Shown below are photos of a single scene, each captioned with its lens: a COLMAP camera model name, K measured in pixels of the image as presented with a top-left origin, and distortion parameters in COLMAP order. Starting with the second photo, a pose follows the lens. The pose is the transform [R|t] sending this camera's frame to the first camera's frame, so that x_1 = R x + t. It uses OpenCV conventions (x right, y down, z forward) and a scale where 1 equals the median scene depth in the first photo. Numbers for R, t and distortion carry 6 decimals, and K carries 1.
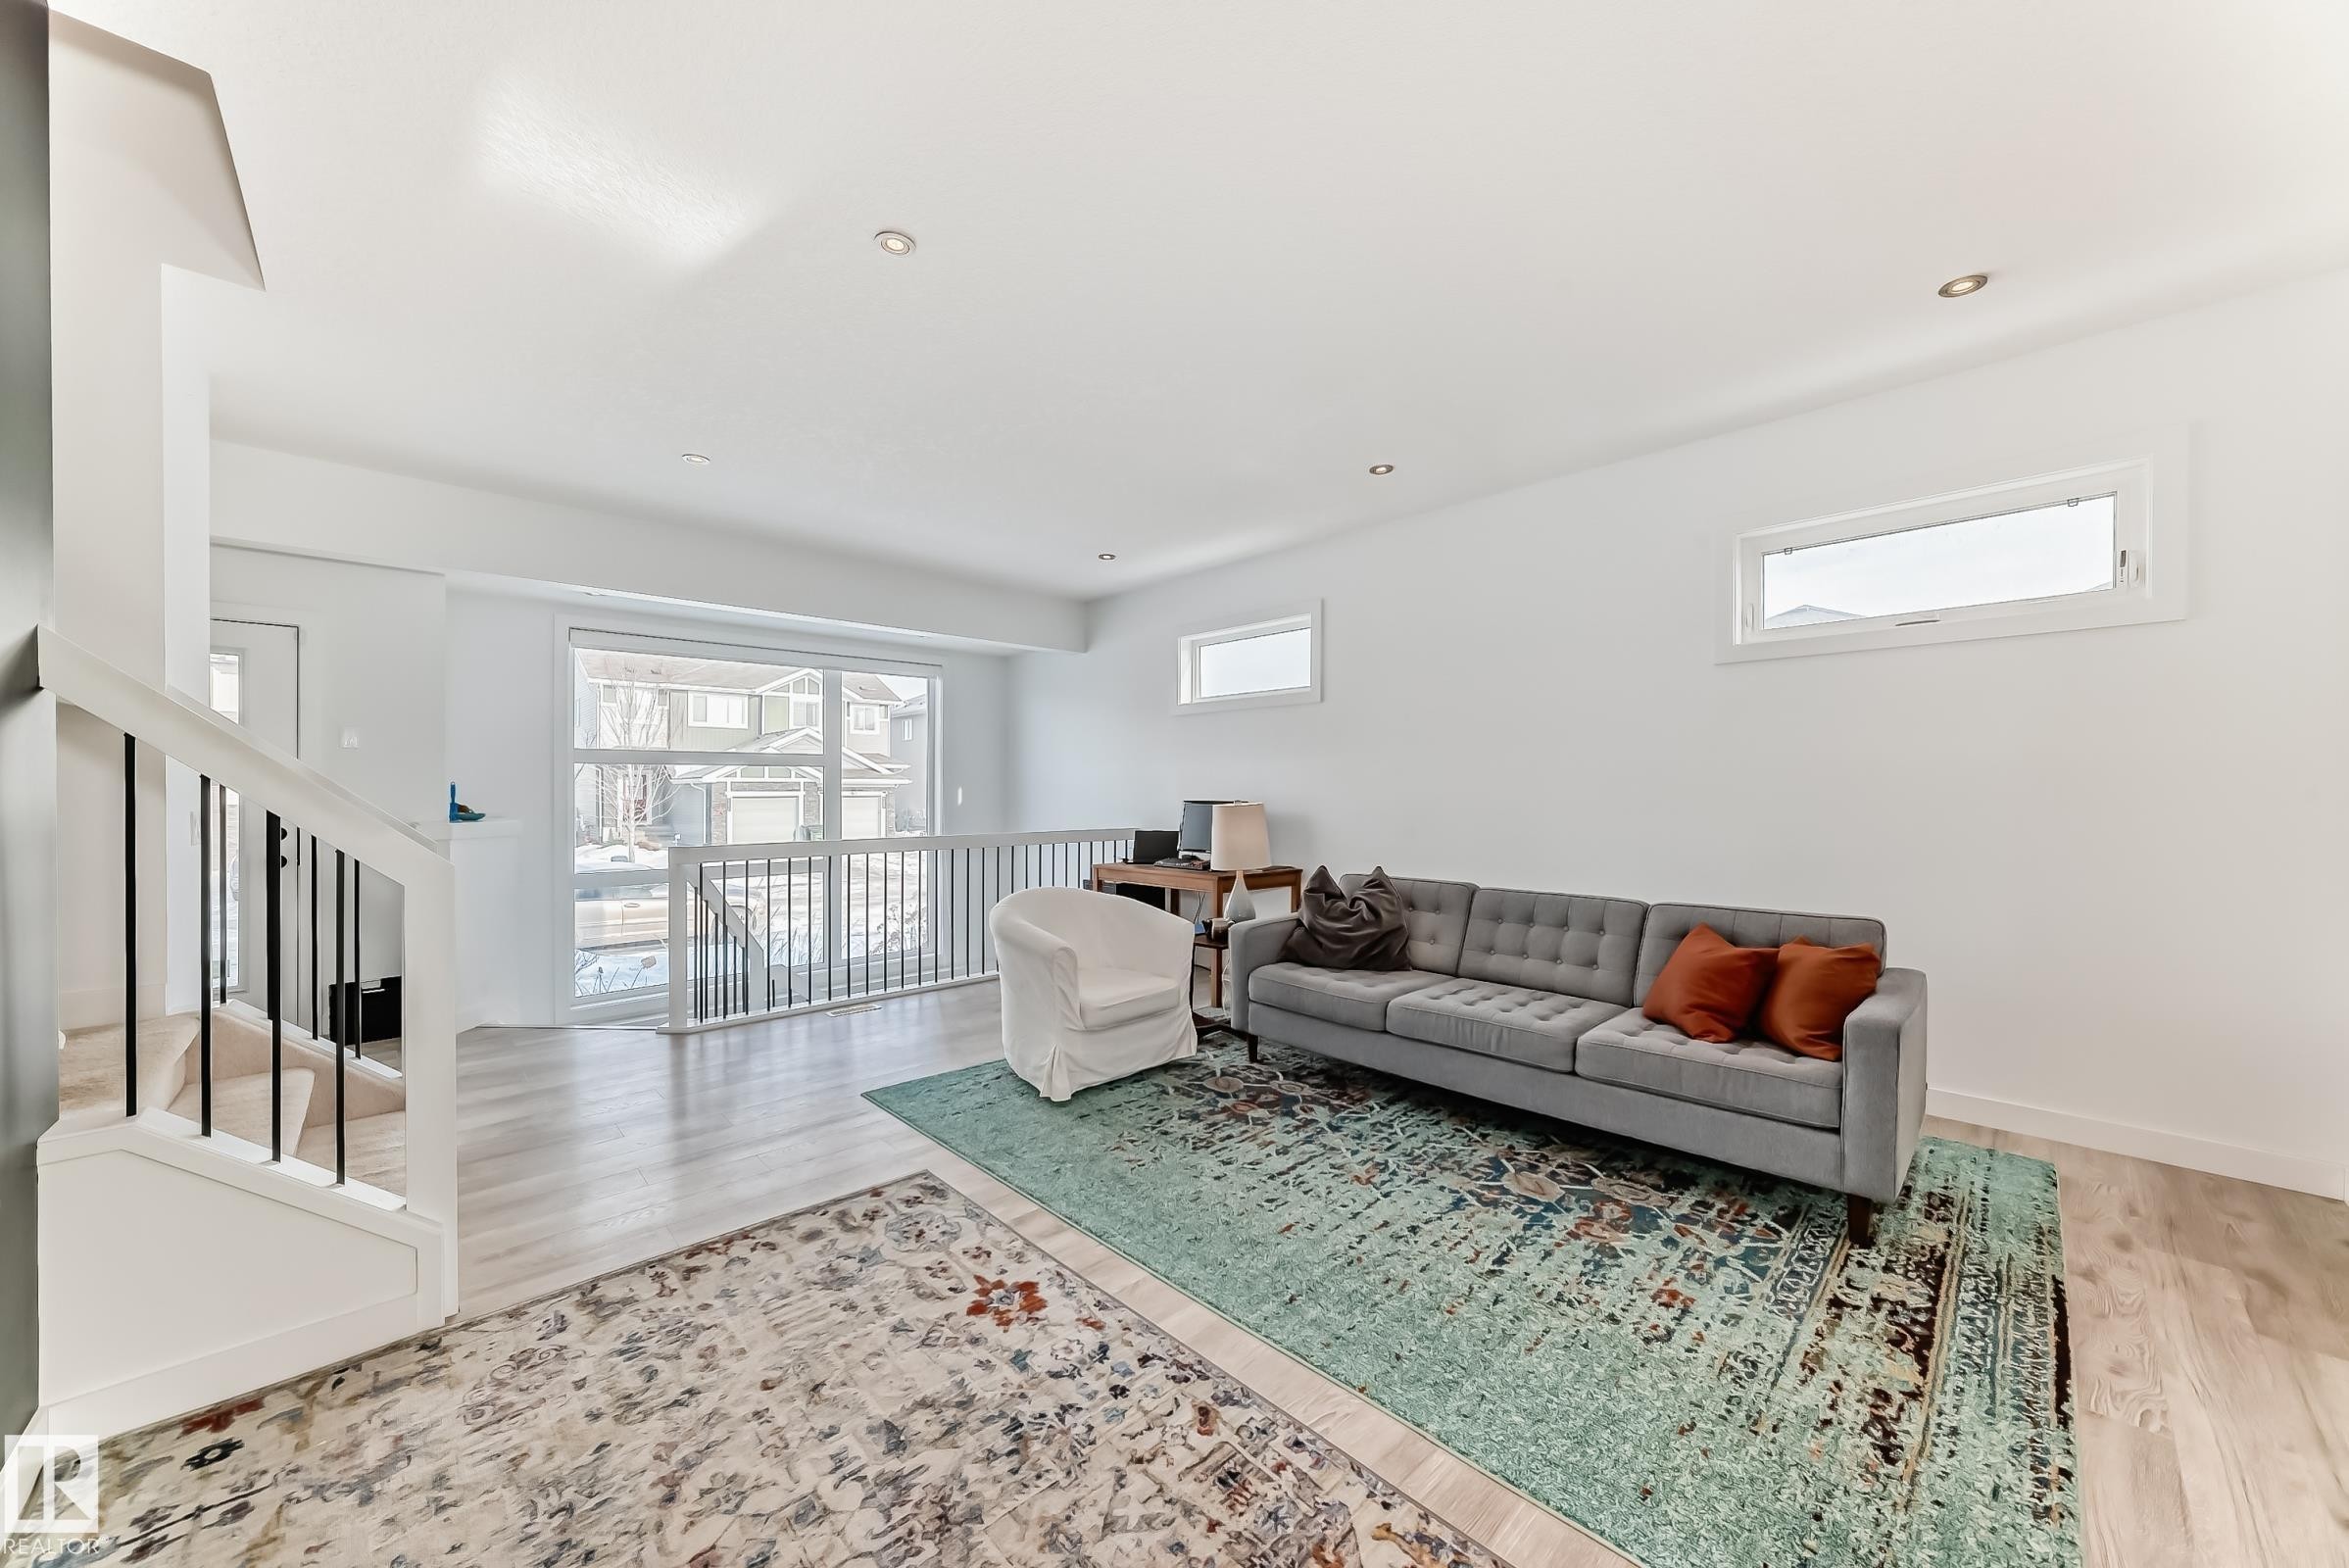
lens RADIAL K [[844.6, 0, 1171.8], [0, 844.6, 793.5], [0, 0, 1]] dist [-0.024307, 0.005304]
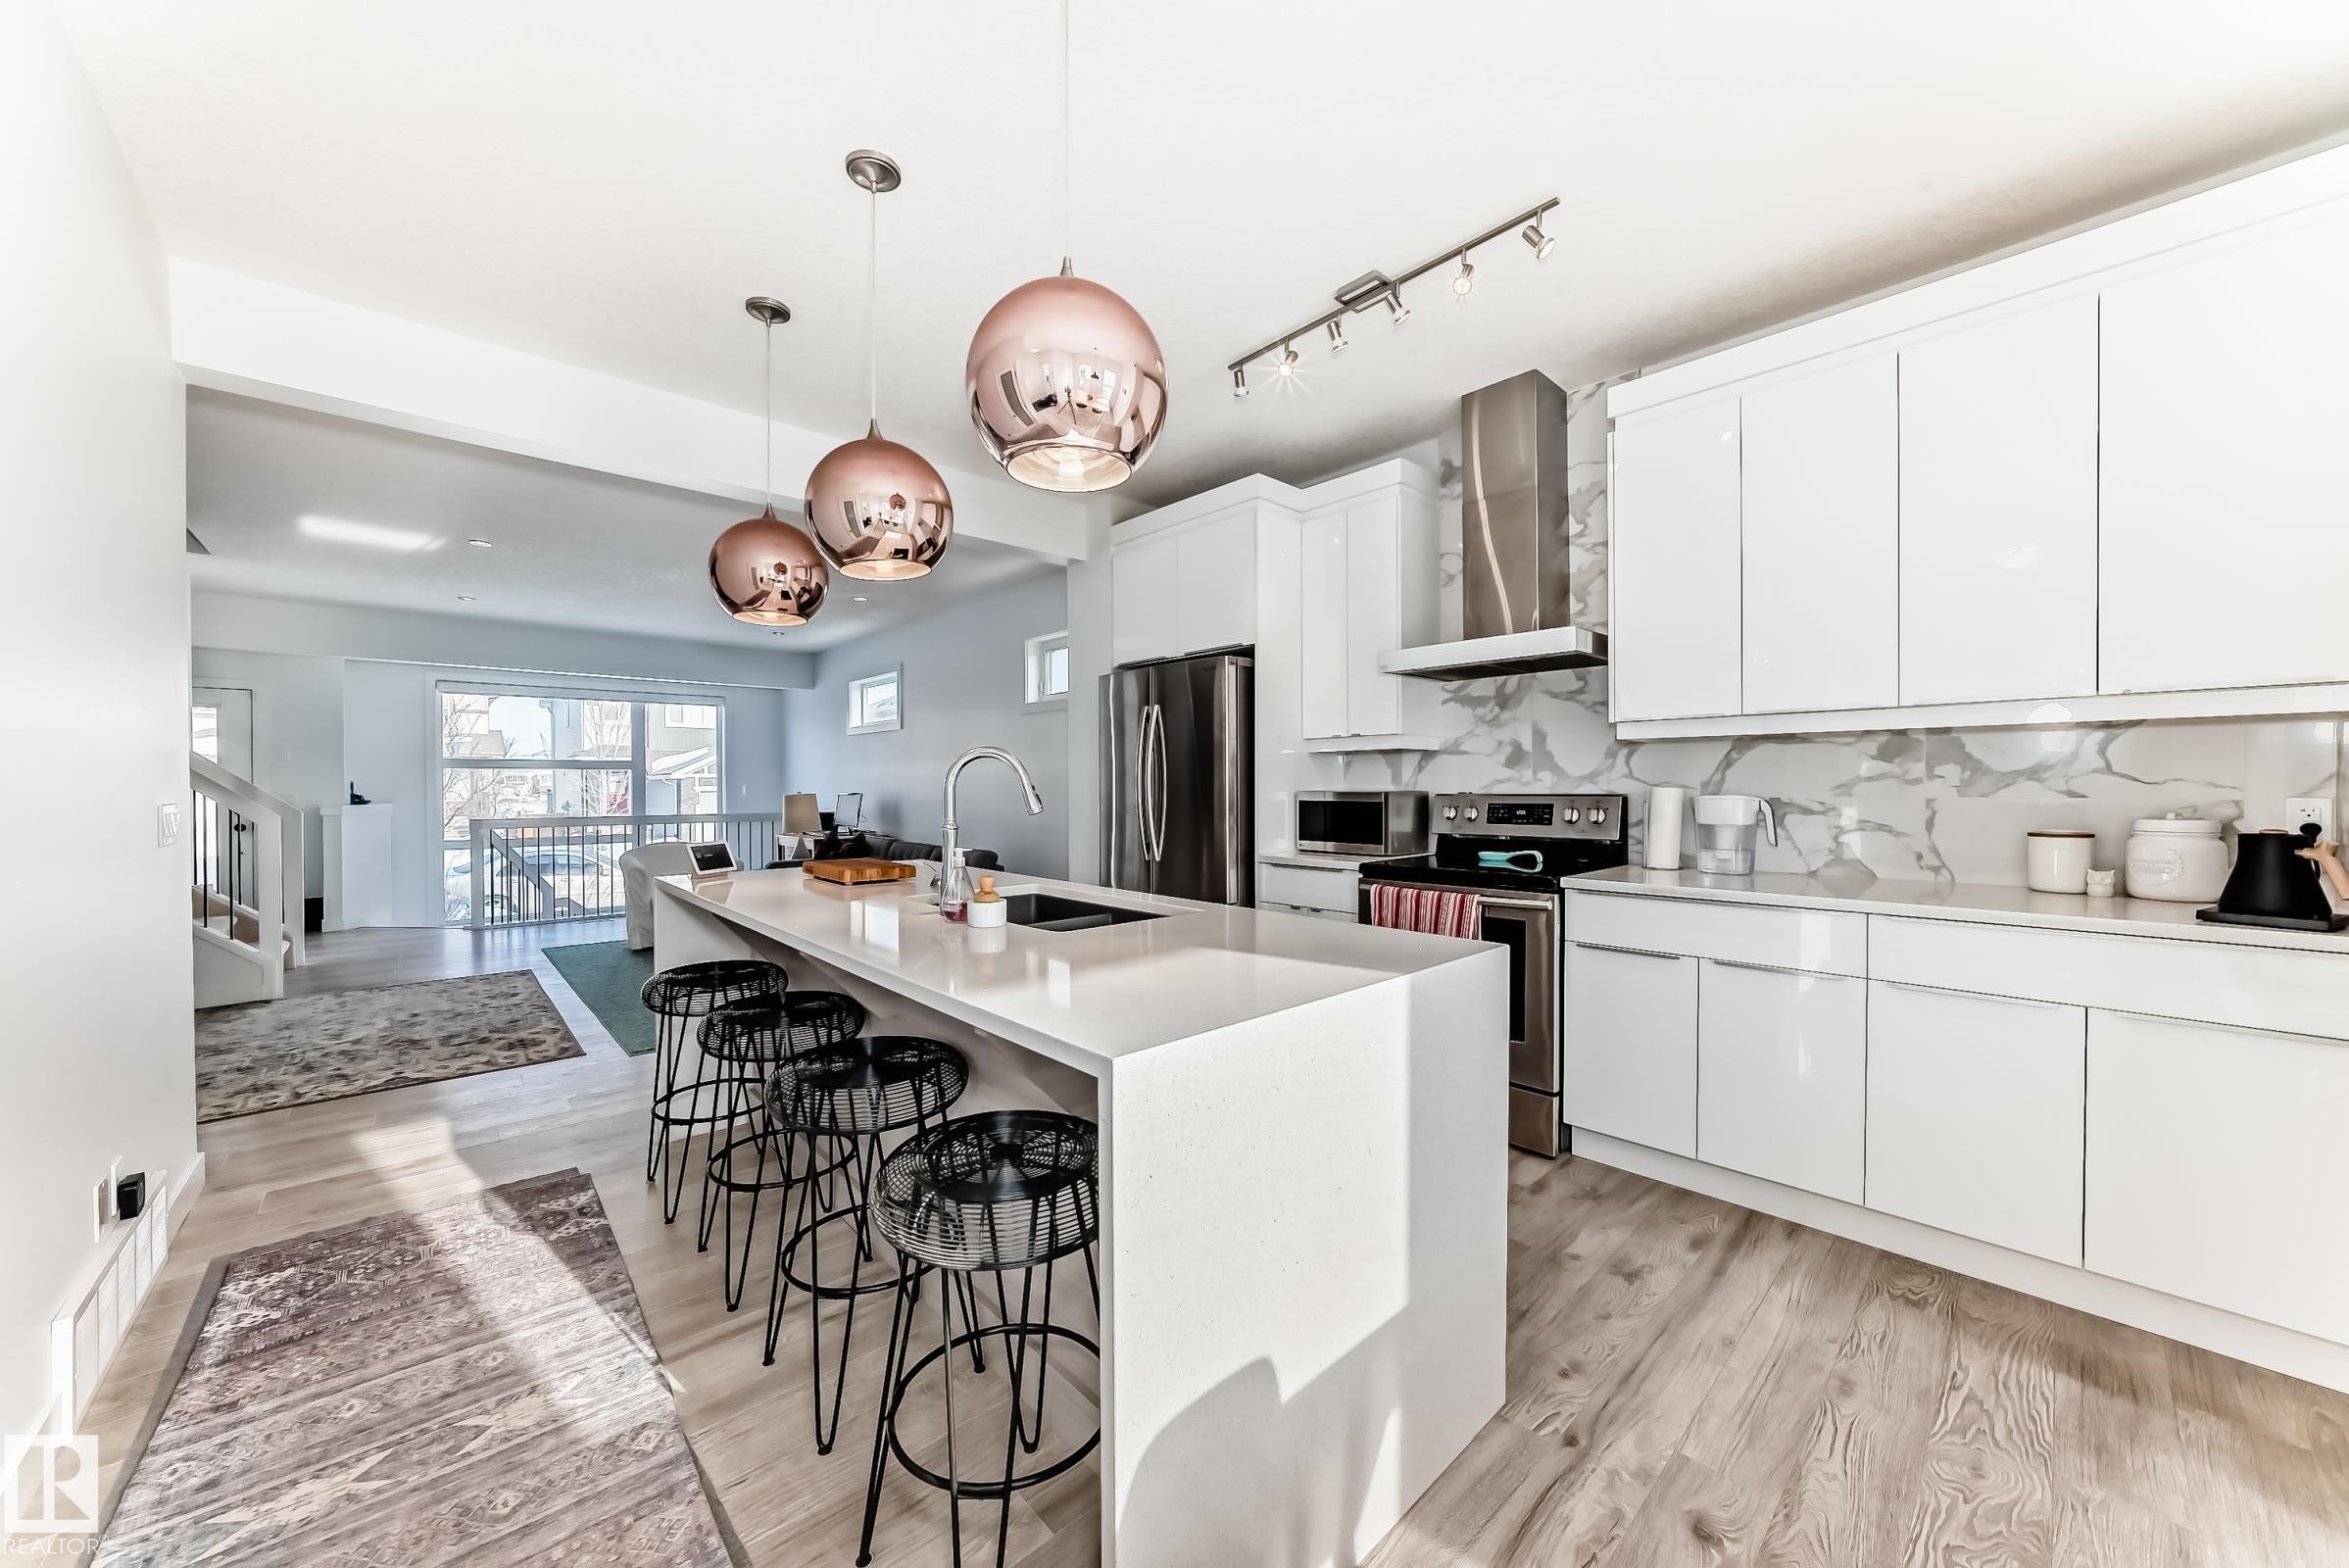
lens RADIAL K [[844.6, 0, 1171.8], [0, 844.6, 793.5], [0, 0, 1]] dist [-0.024307, 0.005304]
pose [[0.999699, 0.001609, -0.024485, 1.246910], [-0.001484, 0.999986, 0.005148, 0.000805], [0.024493, -0.005110, 0.999687, -0.931284]]
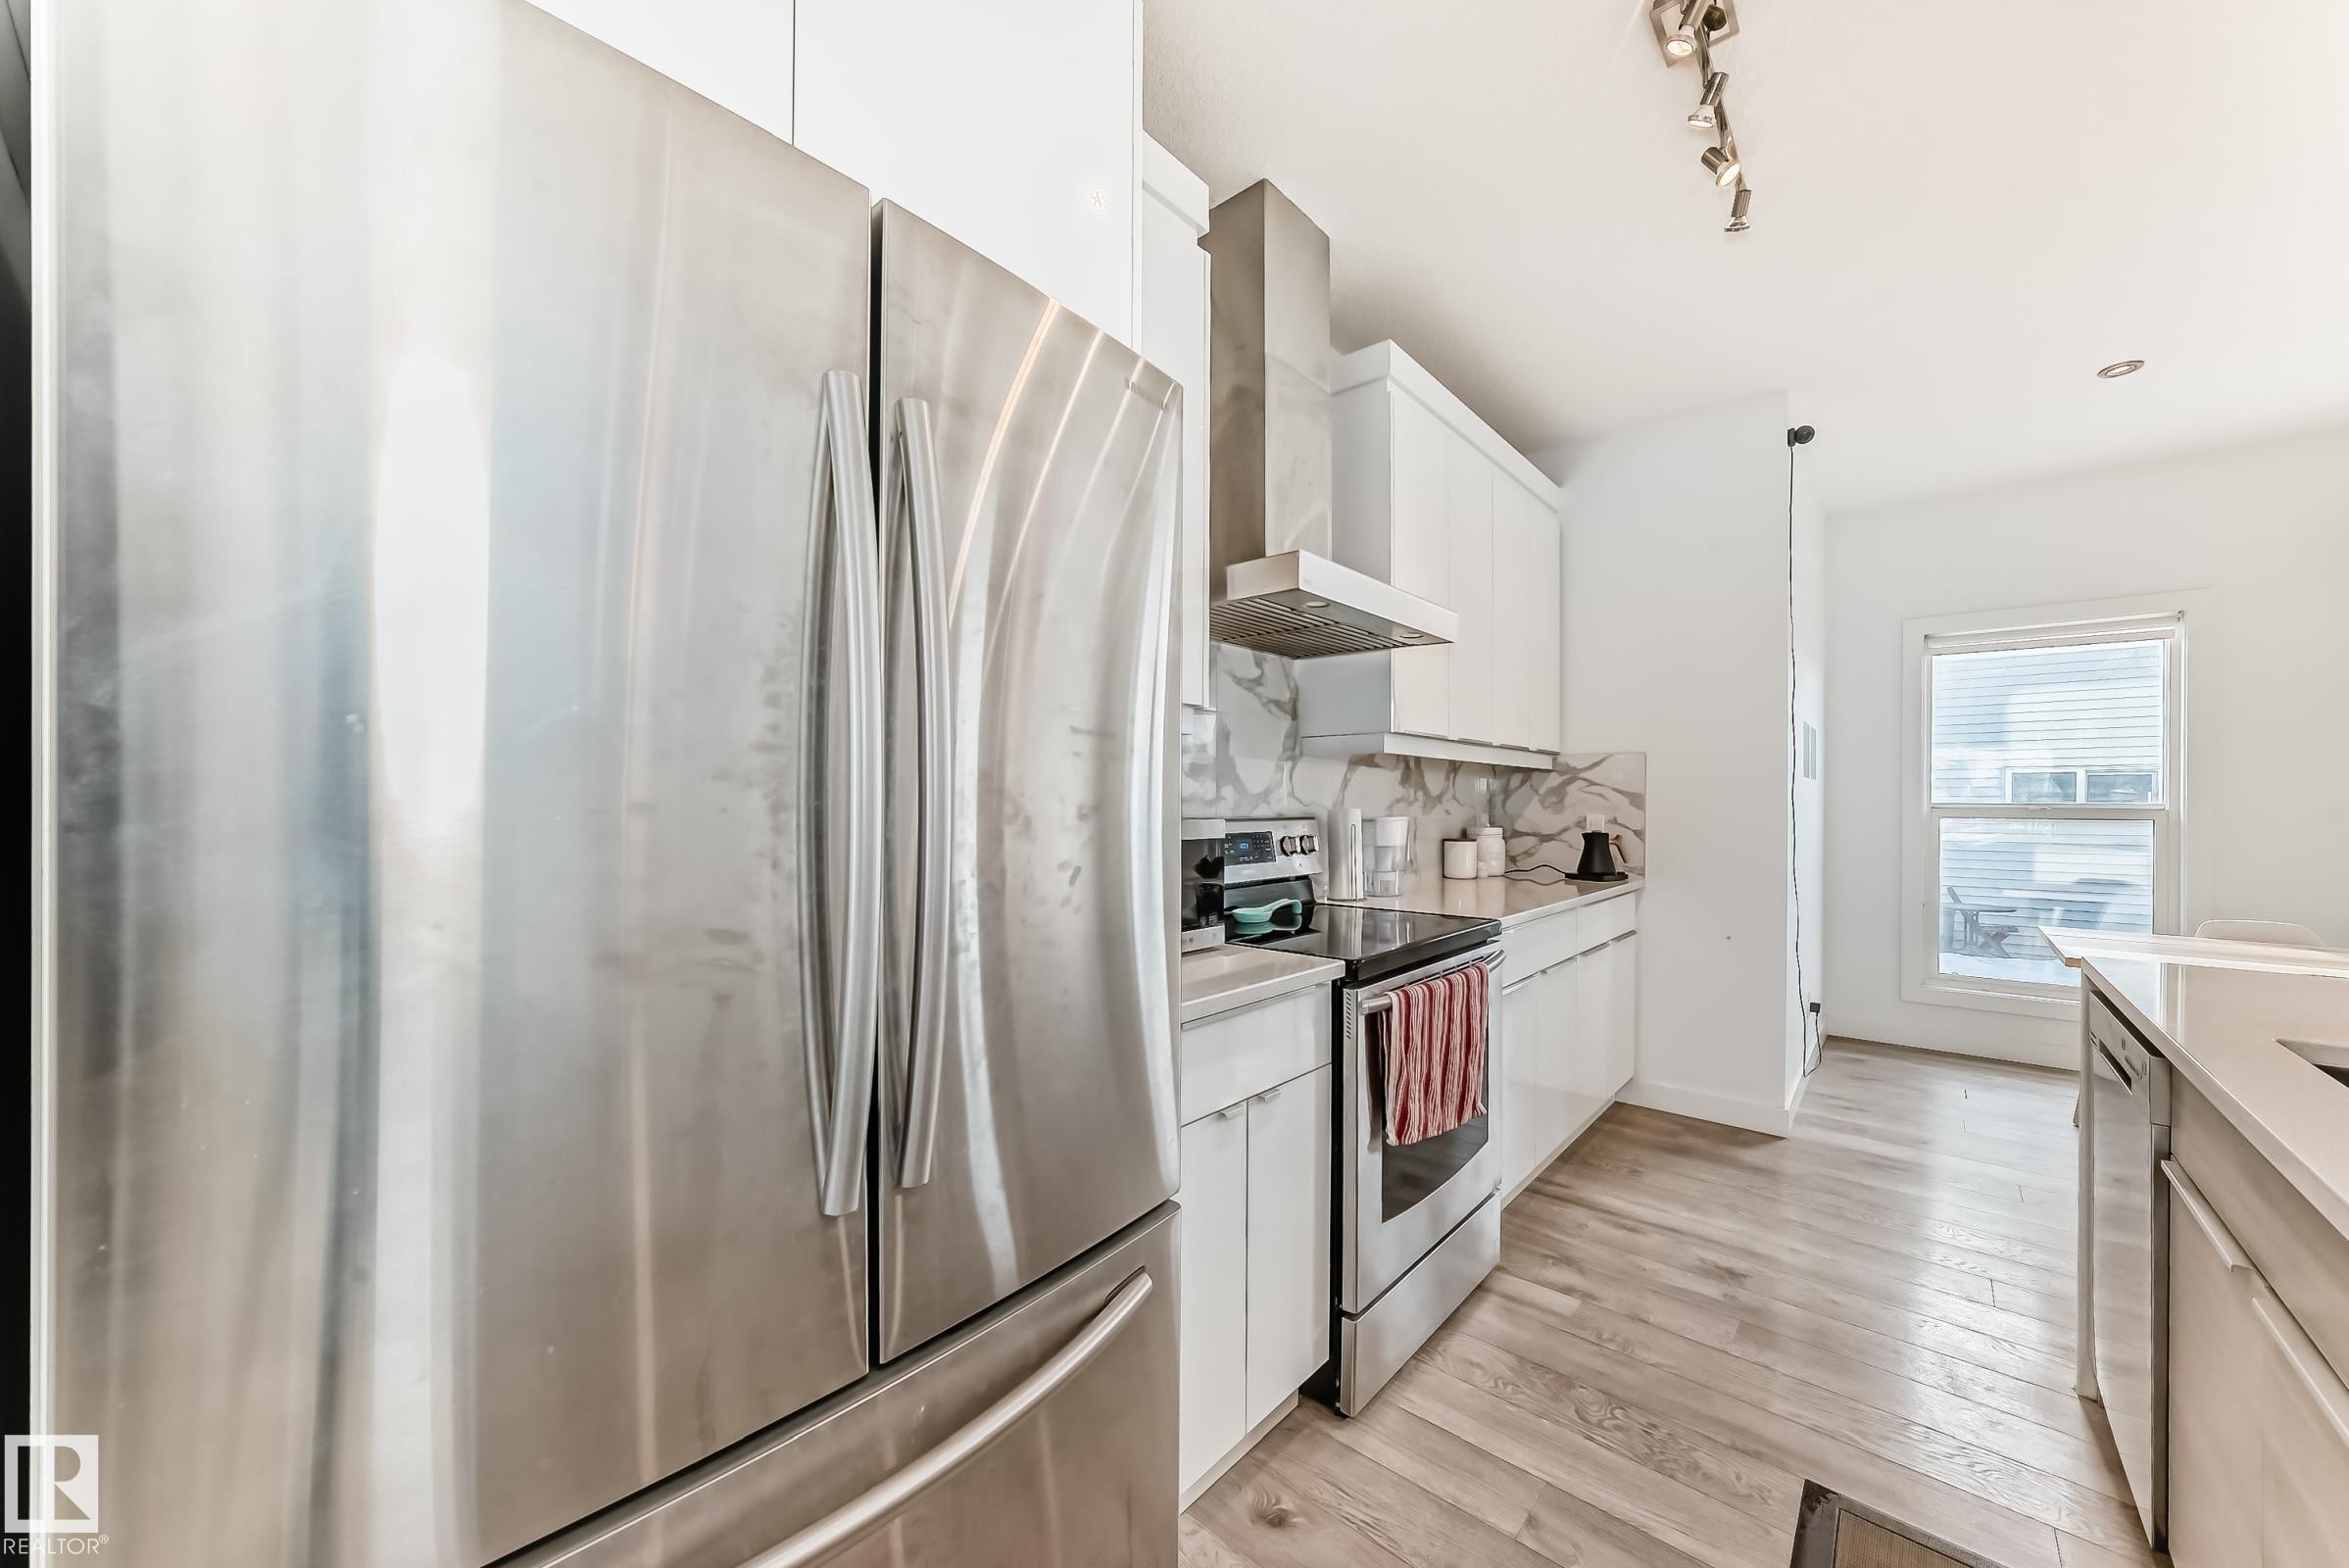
lens RADIAL K [[851.5, 0, 1182.7], [0, 851.5, 807.2], [0, 0, 1]] dist [-0.034925, -0.000205]
pose [[-0.080953, -0.004006, 0.996710, 0.921446], [-0.004316, 0.999984, 0.003668, -0.006421], [-0.996709, -0.004005, -0.080969, 0.319006]]
